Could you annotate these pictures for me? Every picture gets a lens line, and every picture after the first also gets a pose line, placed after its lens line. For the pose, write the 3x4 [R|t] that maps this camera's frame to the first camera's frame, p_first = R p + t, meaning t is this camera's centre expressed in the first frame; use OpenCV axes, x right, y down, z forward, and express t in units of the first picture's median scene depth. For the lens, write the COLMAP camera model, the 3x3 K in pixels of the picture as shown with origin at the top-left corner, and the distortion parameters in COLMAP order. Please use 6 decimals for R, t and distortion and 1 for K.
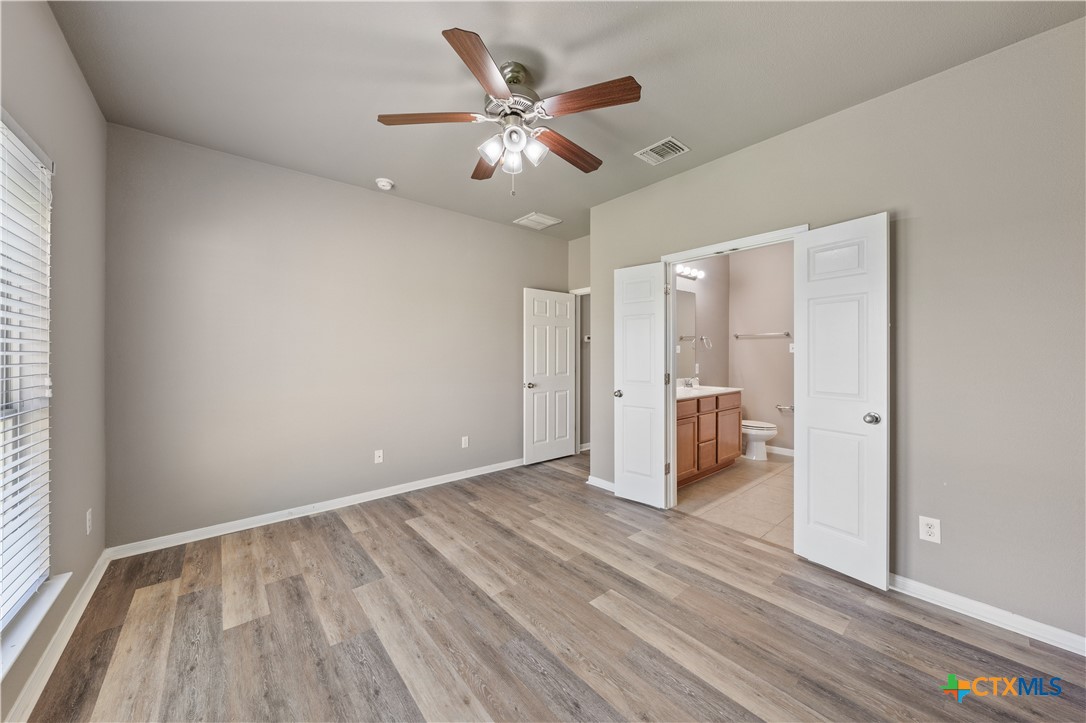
lens RADIAL K [[377.0, 0, 547.1], [0, 377.0, 351.7], [0, 0, 1]] dist [-0.001171, -0.000120]
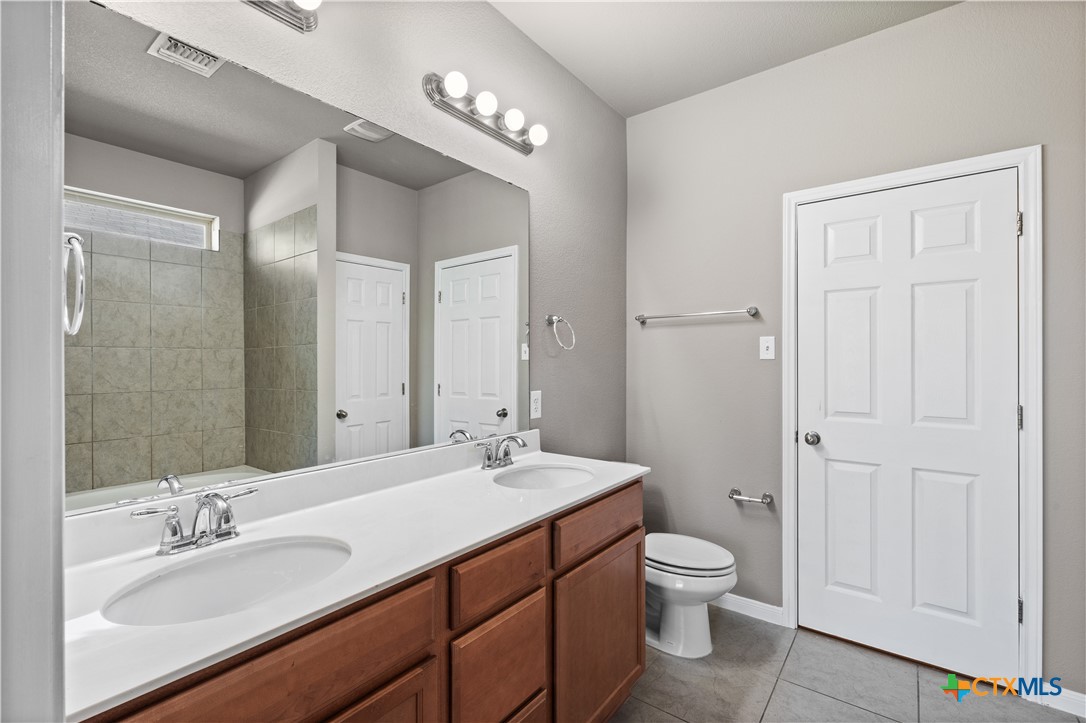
lens RADIAL K [[477.1, 0, 543.0], [0, 477.1, 361.5], [0, 0, 1]] dist [0.001037, 0.000126]
pose [[0.976222, -0.003554, 0.216743, 0.302663], [0.001855, 0.999966, 0.008042, 0.000670], [-0.216764, -0.007449, 0.976196, 0.547119]]
